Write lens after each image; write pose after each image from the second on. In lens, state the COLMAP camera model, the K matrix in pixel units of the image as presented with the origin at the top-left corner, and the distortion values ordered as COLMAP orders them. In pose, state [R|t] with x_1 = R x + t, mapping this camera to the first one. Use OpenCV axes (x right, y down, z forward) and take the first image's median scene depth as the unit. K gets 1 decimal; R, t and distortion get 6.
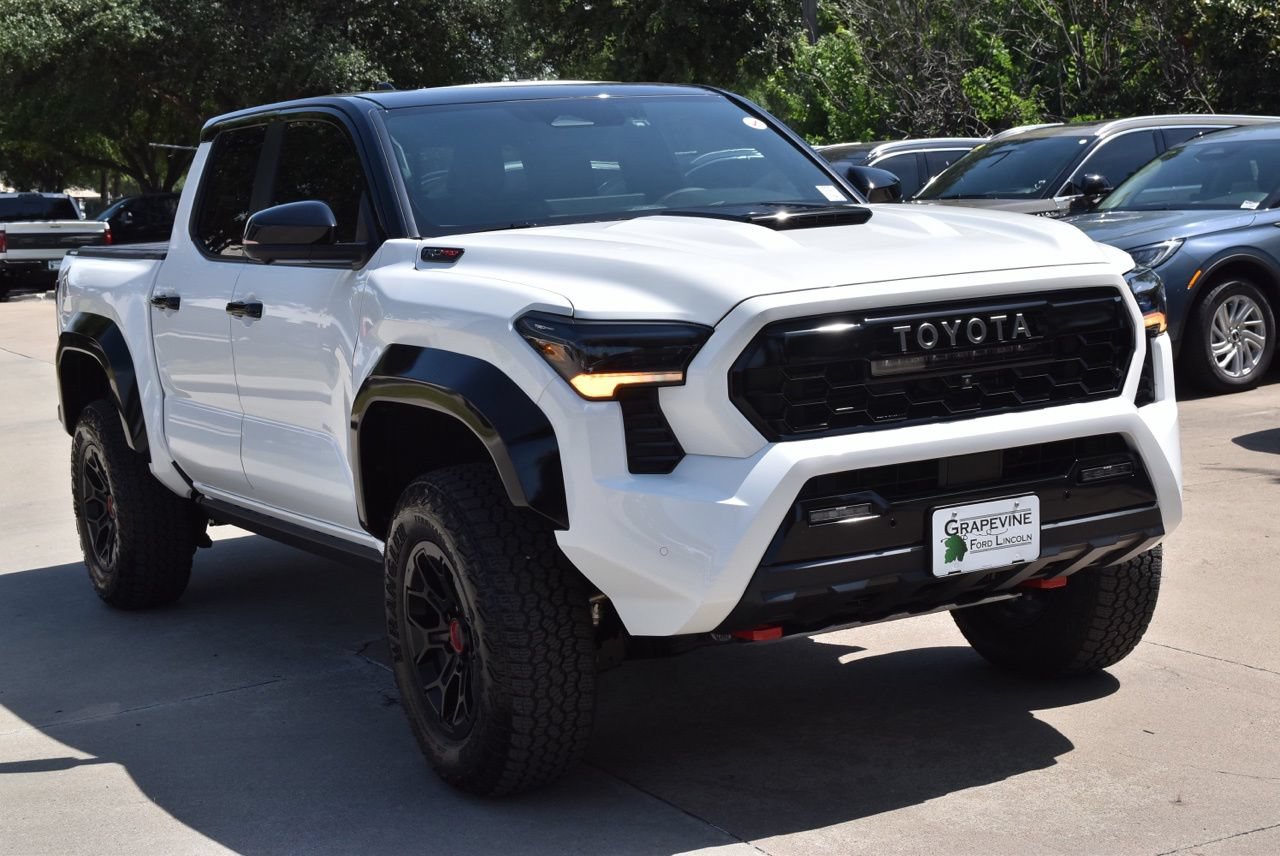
lens RADIAL K [[2085.7, 0, 638.1], [0, 2085.7, 431.8], [0, 0, 1]] dist [0.051165, 0.000000]
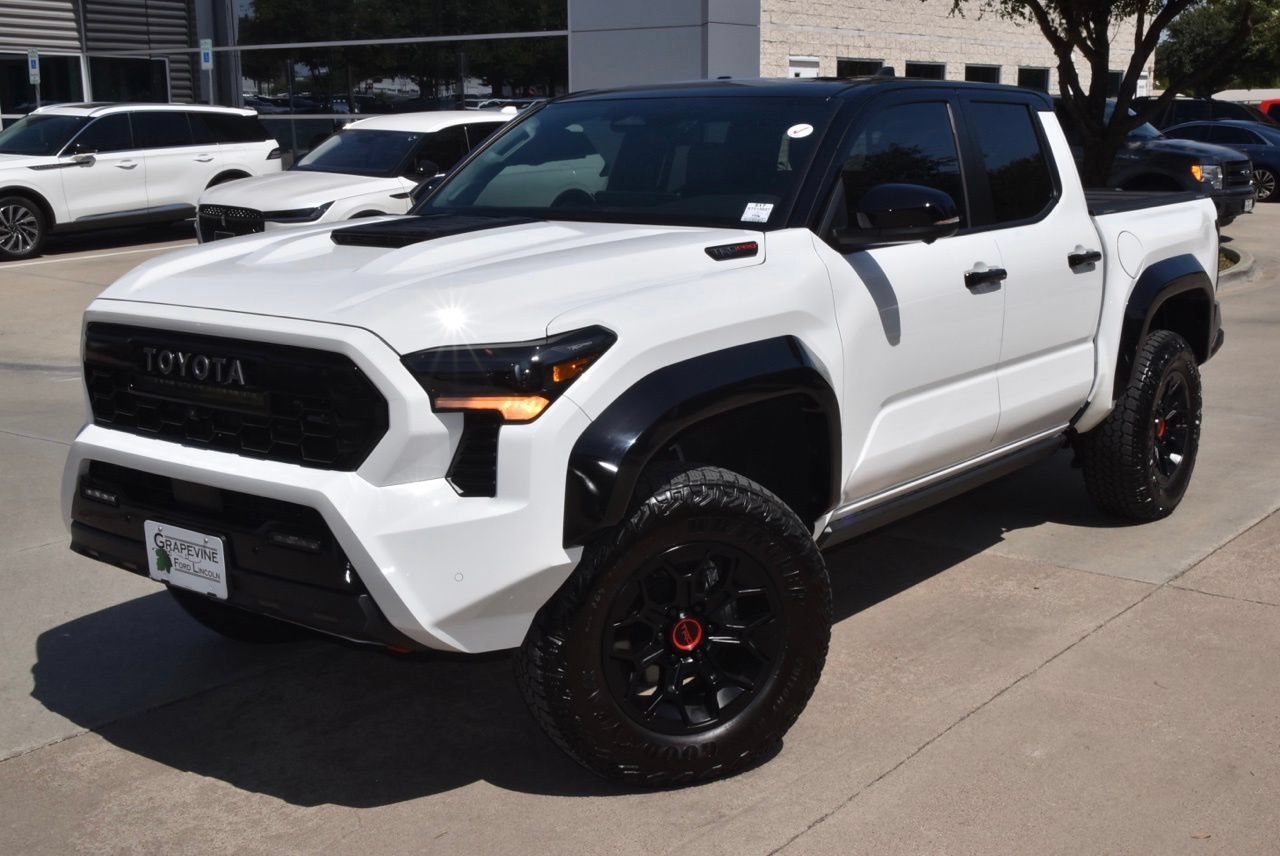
lens RADIAL K [[1486.6, 0, 668.7], [0, 1486.6, 427.5], [0, 0, 1]] dist [0.051865, 0.000000]
pose [[0.415821, 0.233679, -0.878913, 0.916681], [-0.130533, 0.971754, 0.196607, -0.195093], [0.900030, 0.032973, 0.434578, 0.891368]]
